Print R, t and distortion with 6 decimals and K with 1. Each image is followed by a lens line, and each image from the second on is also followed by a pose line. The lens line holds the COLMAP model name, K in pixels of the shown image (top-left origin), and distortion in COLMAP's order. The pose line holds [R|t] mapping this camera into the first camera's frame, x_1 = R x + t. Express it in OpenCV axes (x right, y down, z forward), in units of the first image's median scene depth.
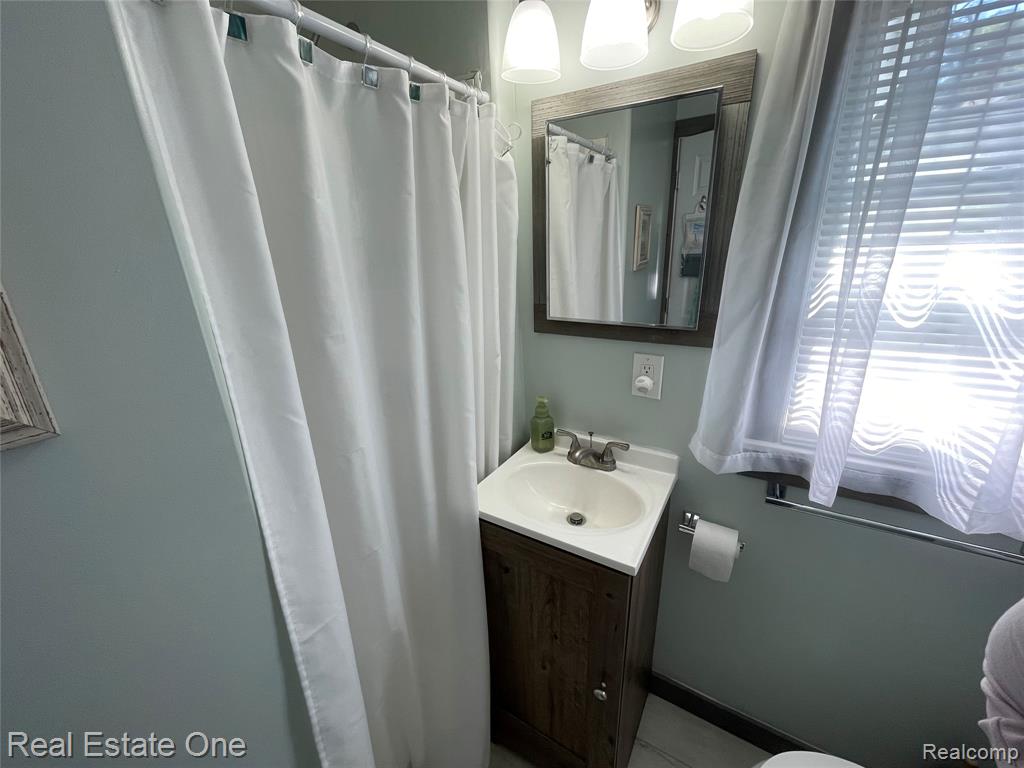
lens RADIAL K [[413.1, 0, 508.4], [0, 413.1, 384.1], [0, 0, 1]] dist [-0.004122, 0.000093]
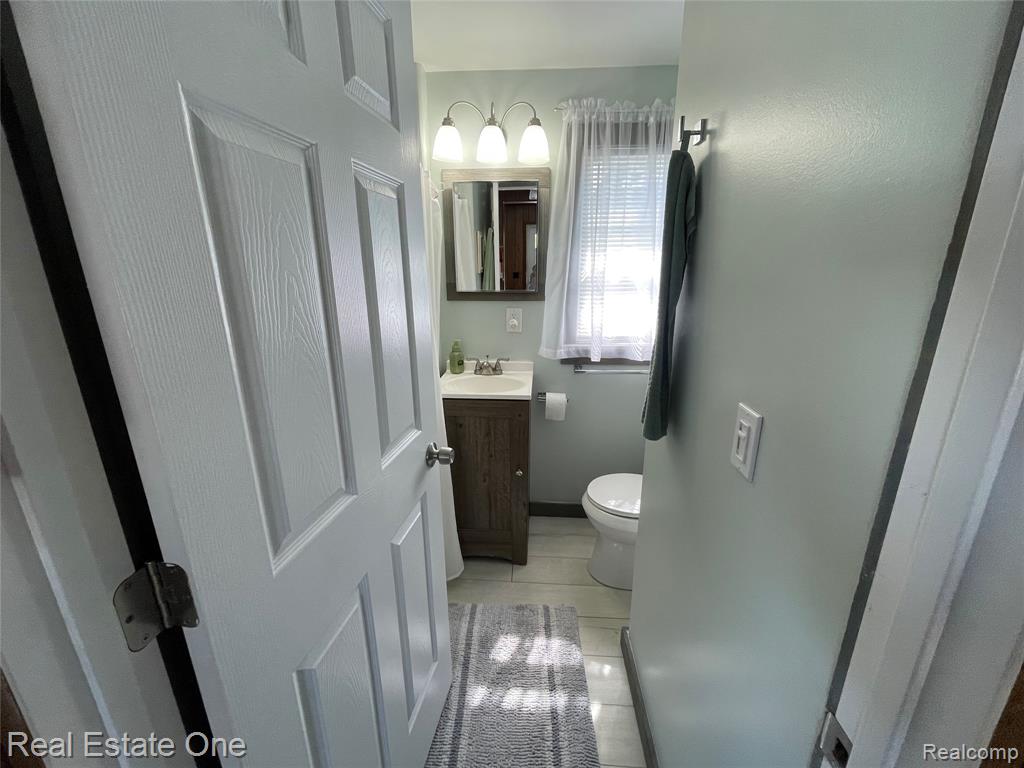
lens RADIAL K [[413.1, 0, 513.1], [0, 413.1, 384.4], [0, 0, 1]] dist [-0.004122, 0.000093]
pose [[0.886176, -0.099986, 0.452432, -0.631855], [0.122074, 0.992323, -0.019804, 0.357917], [-0.446979, 0.072780, 0.891579, -0.751574]]
